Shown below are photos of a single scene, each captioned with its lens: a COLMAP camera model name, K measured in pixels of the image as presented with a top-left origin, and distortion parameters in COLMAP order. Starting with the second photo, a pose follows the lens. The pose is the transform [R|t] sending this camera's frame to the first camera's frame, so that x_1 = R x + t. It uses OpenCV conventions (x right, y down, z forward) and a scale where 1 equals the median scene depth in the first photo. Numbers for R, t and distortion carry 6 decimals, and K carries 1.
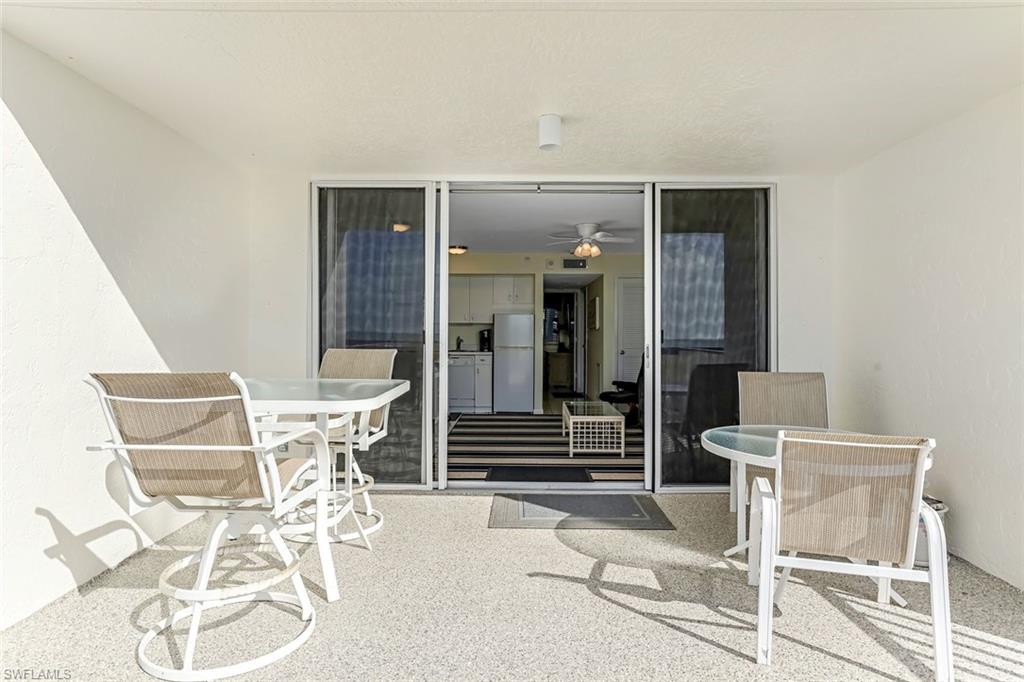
lens RADIAL K [[584.6, 0, 513.6], [0, 584.6, 341.7], [0, 0, 1]] dist [-0.004640, 0.002612]
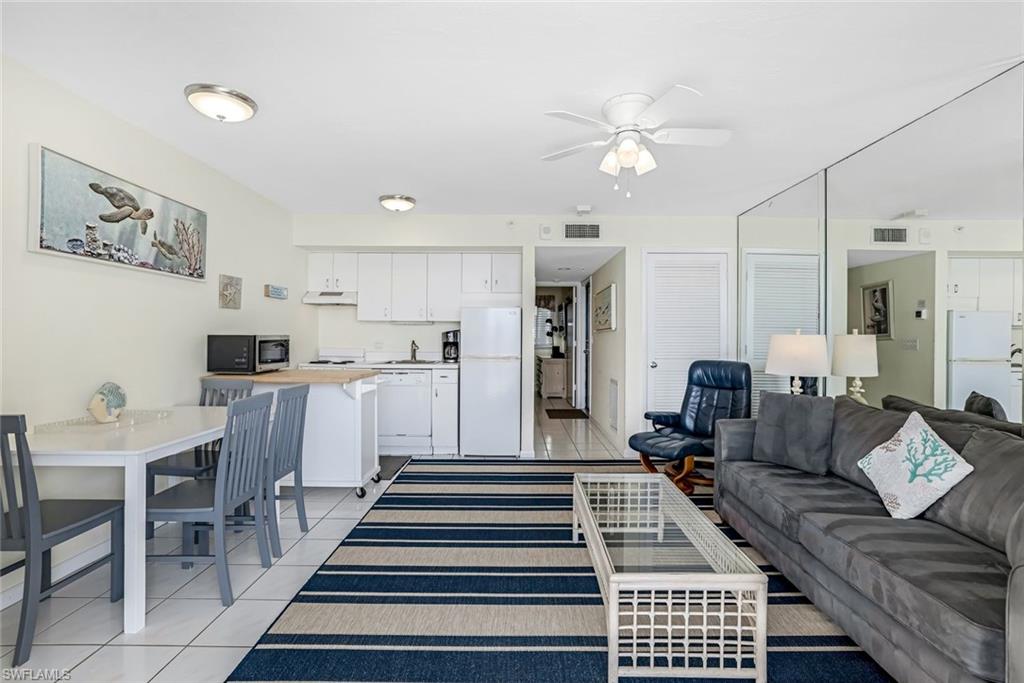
lens RADIAL K [[468.8, 0, 516.0], [0, 468.8, 335.2], [0, 0, 1]] dist [-0.013603, 0.002471]
pose [[0.999956, 0.000877, 0.009328, 0.025947], [-0.000738, 0.999889, -0.014907, -0.007990], [-0.009340, 0.014899, 0.999845, 0.503568]]
